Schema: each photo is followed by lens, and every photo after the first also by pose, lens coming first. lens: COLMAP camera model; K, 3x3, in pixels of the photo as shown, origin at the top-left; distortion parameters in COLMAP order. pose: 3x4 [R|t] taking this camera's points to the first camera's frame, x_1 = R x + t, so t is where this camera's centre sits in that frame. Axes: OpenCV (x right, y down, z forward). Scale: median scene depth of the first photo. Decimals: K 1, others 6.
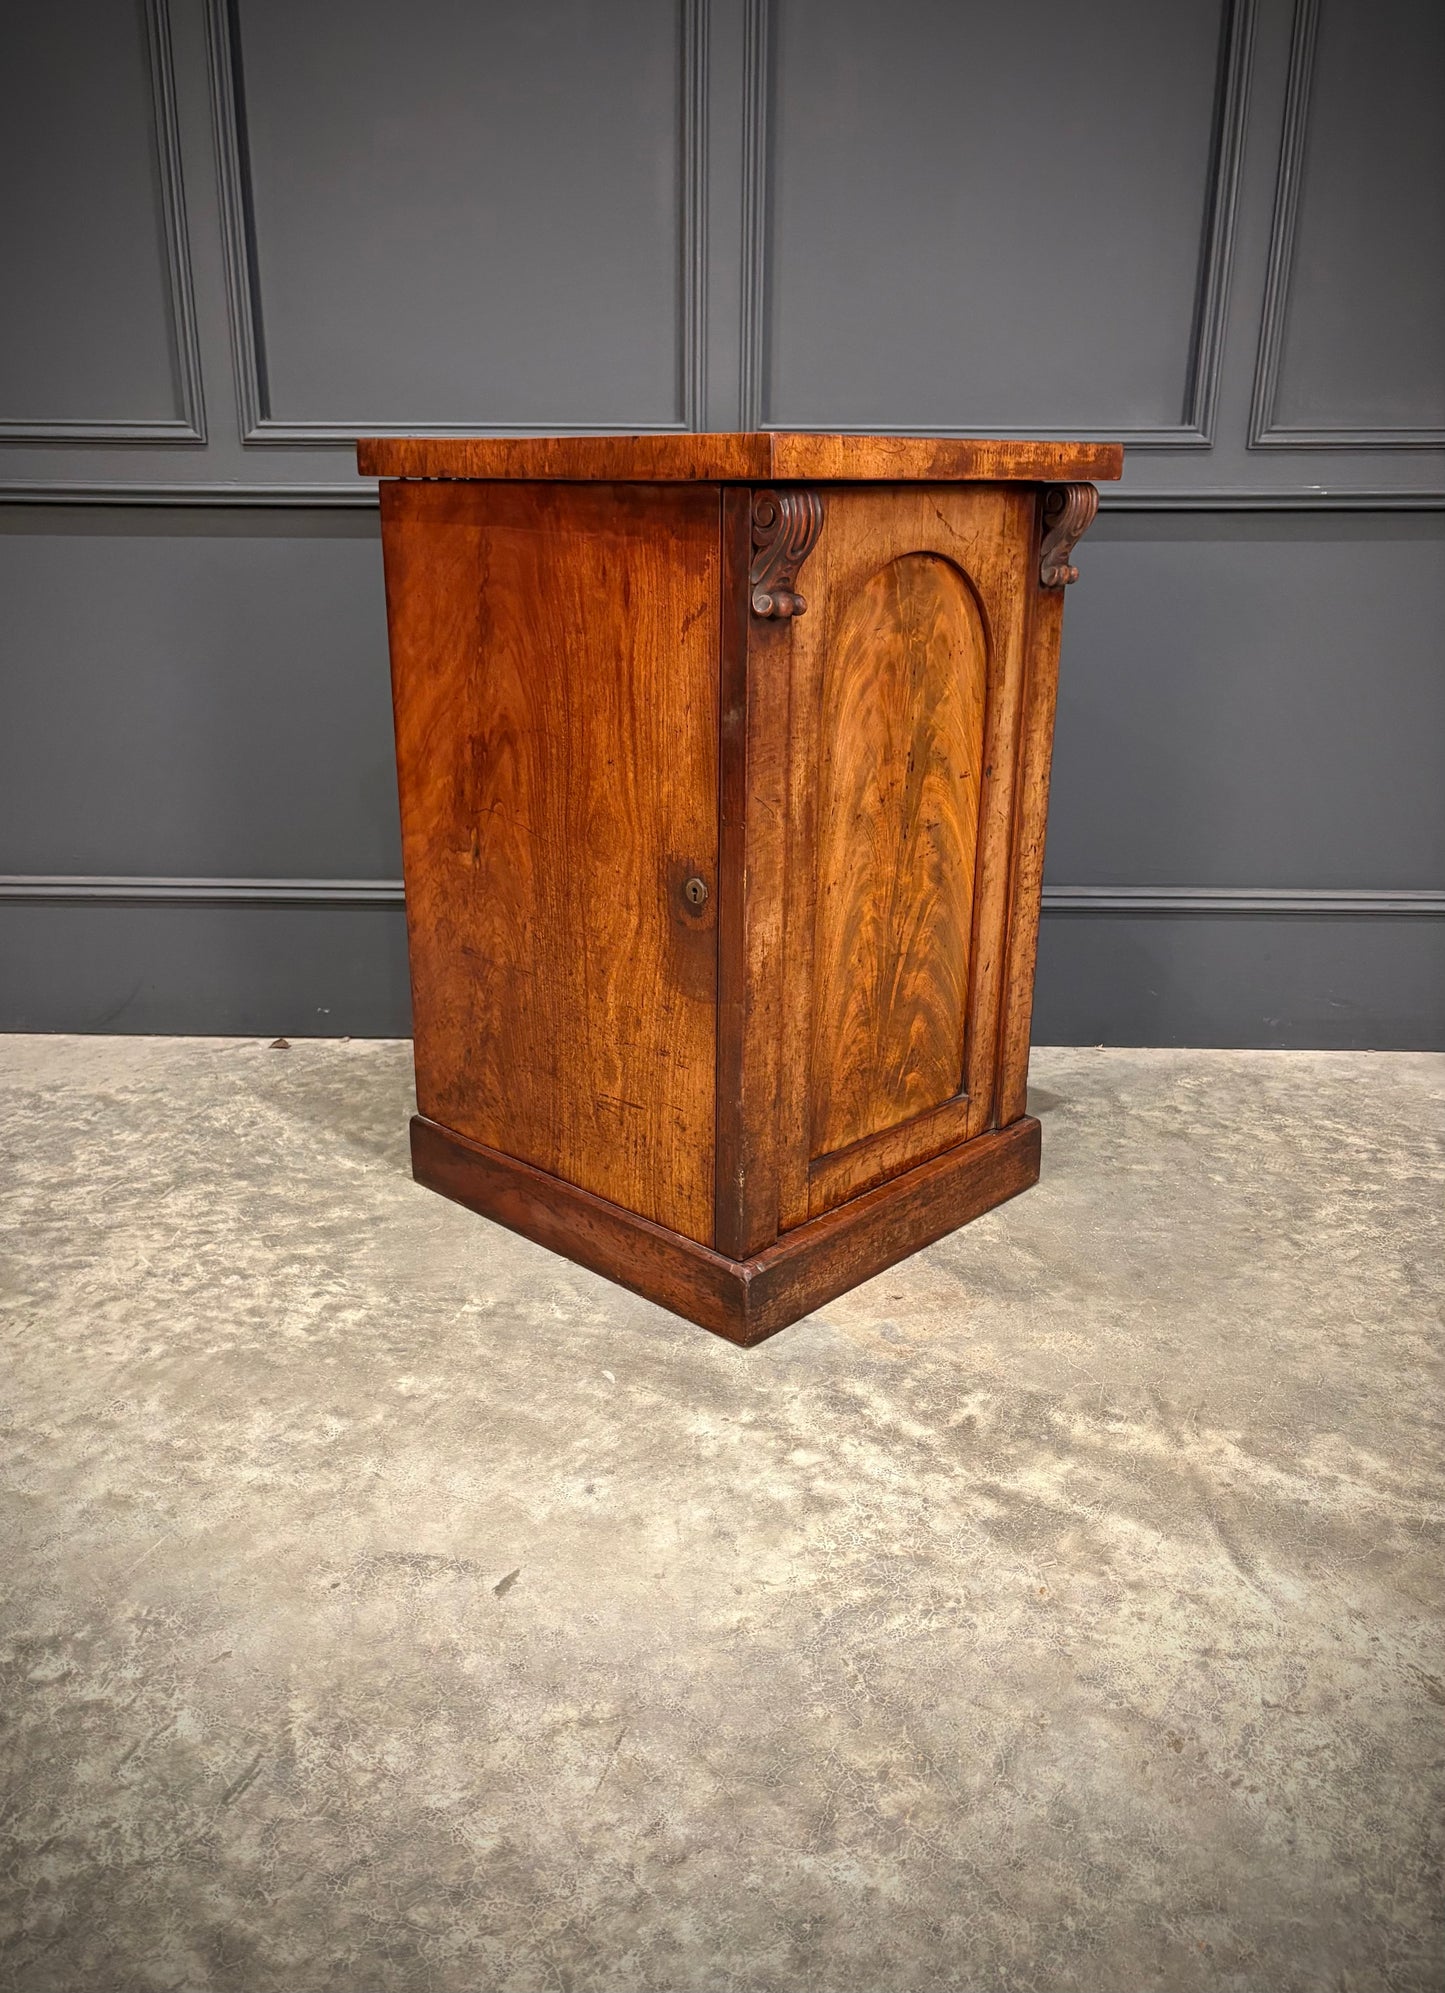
lens RADIAL K [[1485.0, 0, 700.6], [0, 1485.0, 973.5], [0, 0, 1]] dist [0.018666, -0.013658]
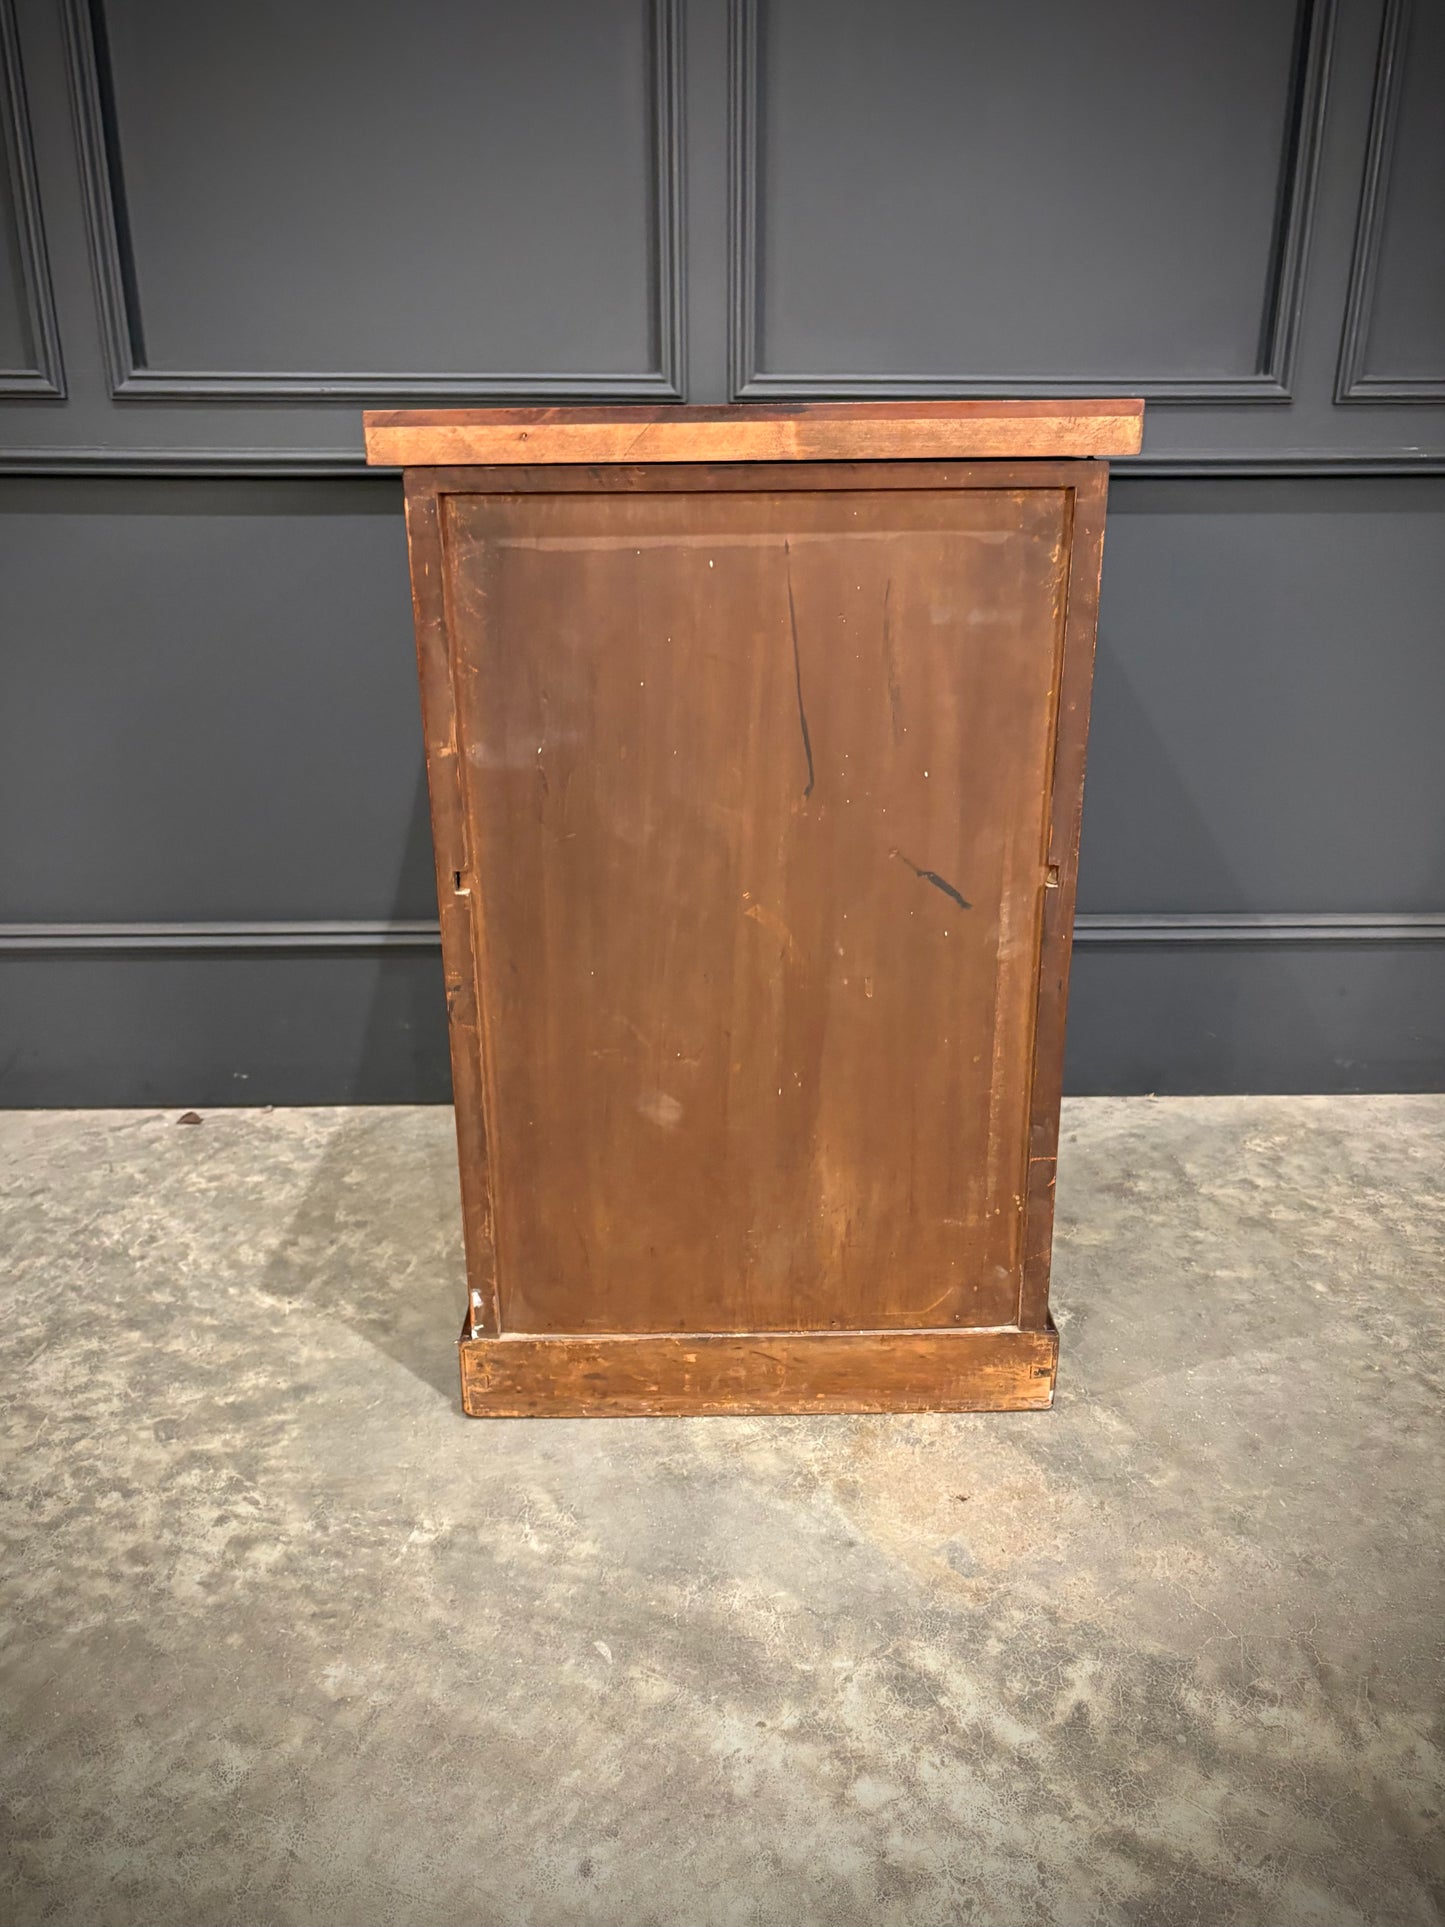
lens RADIAL K [[1461.3, 0, 729.5], [0, 1461.3, 943.8], [0, 0, 1]] dist [0.026258, -0.021170]
pose [[0.998655, -0.020354, 0.047693, -0.026258], [0.018765, 0.999261, 0.033549, -0.118764], [-0.048341, -0.032609, 0.998298, 0.261192]]
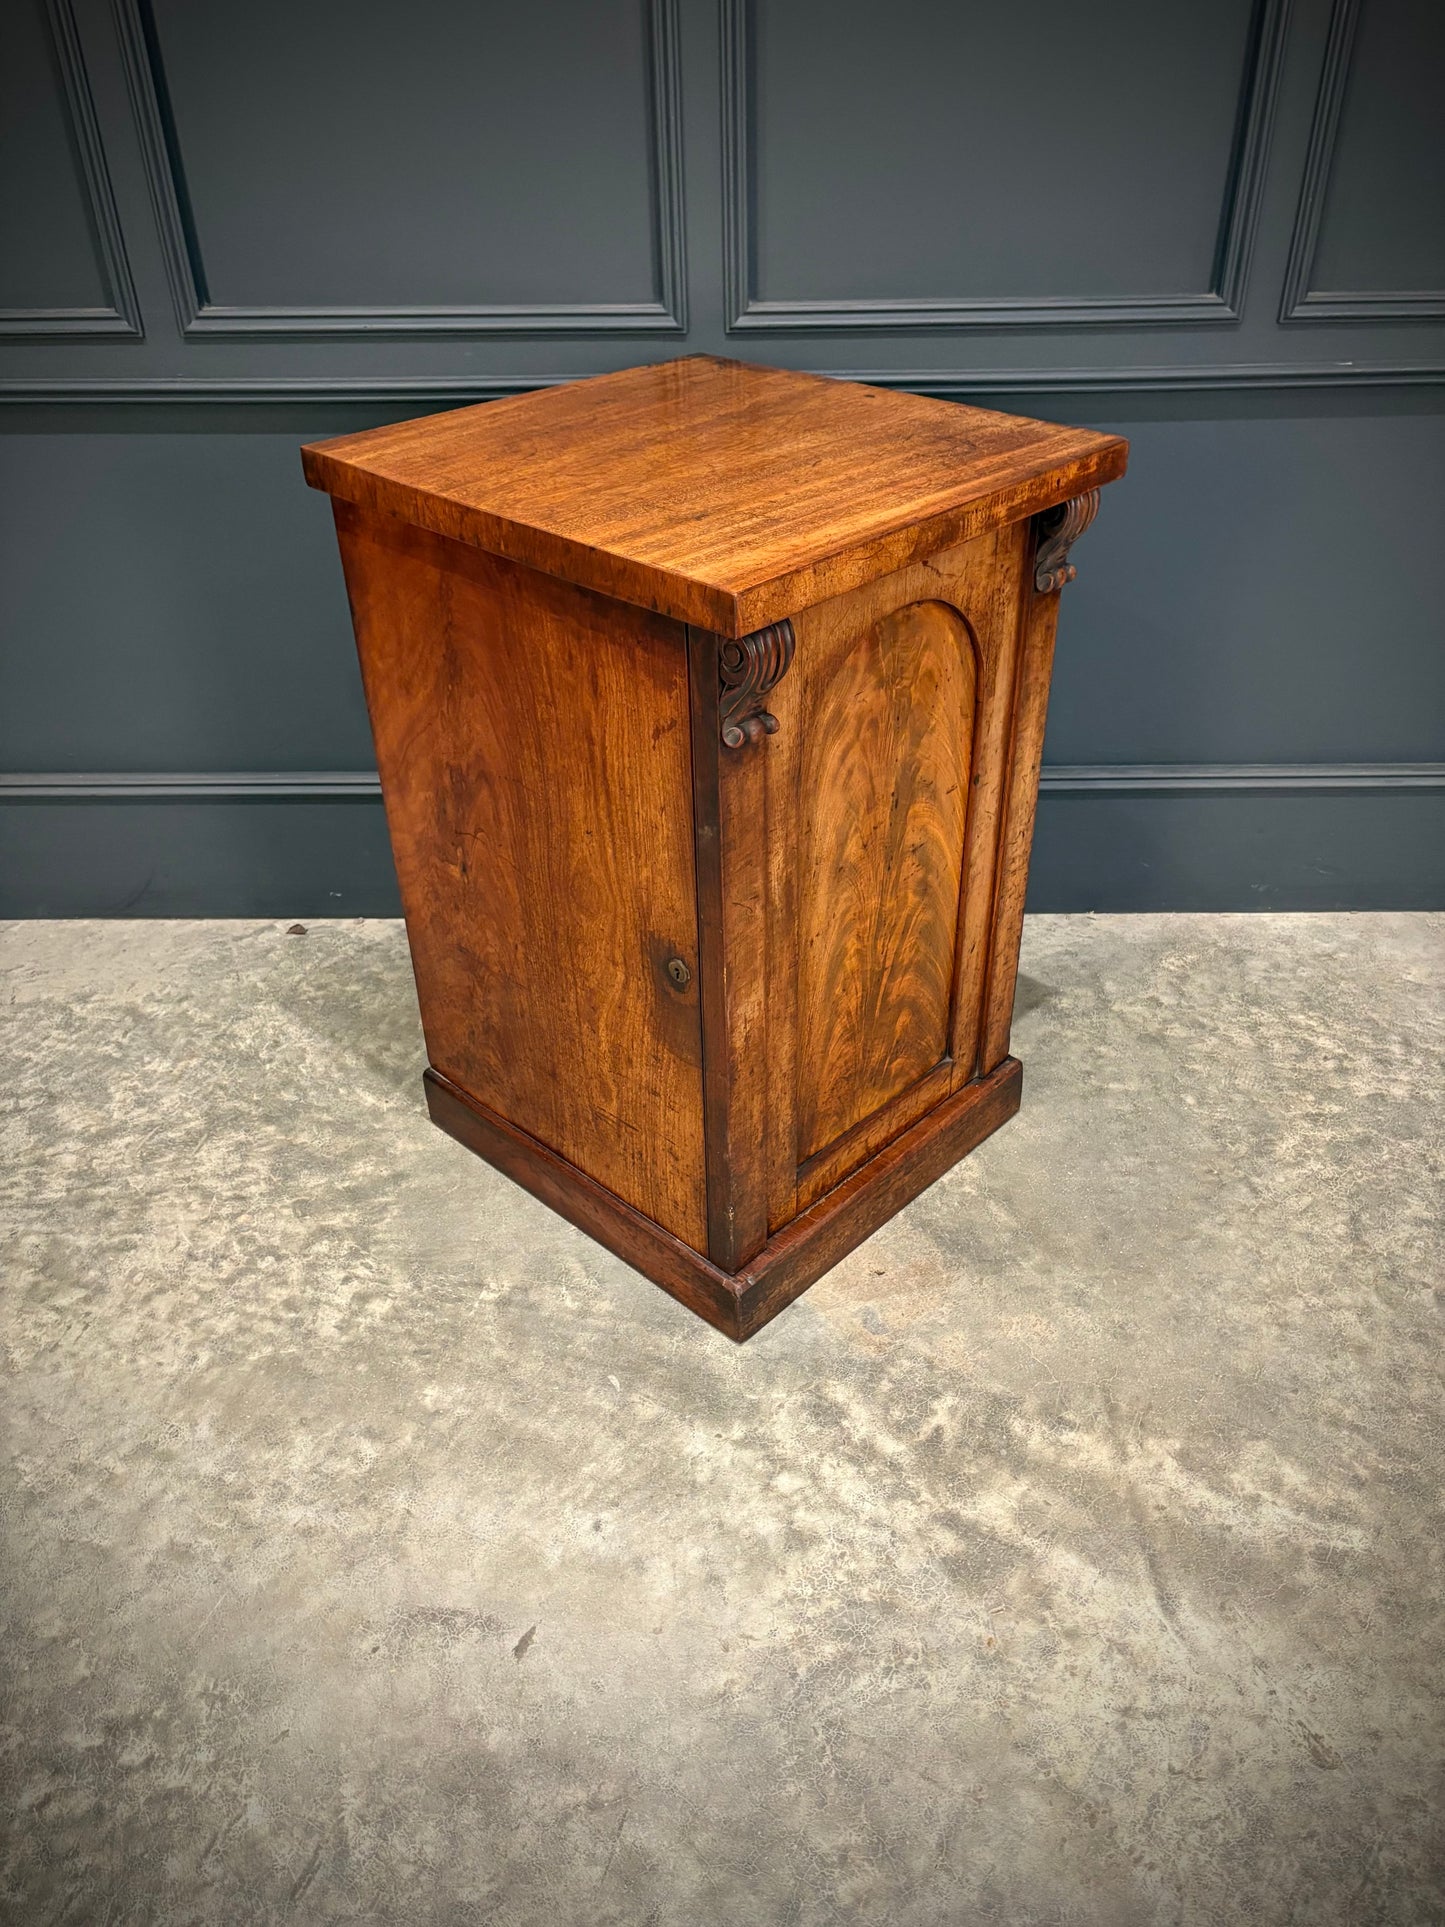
lens RADIAL K [[1424.2, 0, 737.6], [0, 1424.2, 942.9], [0, 0, 1]] dist [0.021327, -0.016633]
pose [[0.999765, -0.021613, -0.001865, 0.039714], [0.021292, 0.961169, 0.275138, -0.339932], [-0.004154, -0.275113, 0.961403, 0.071258]]
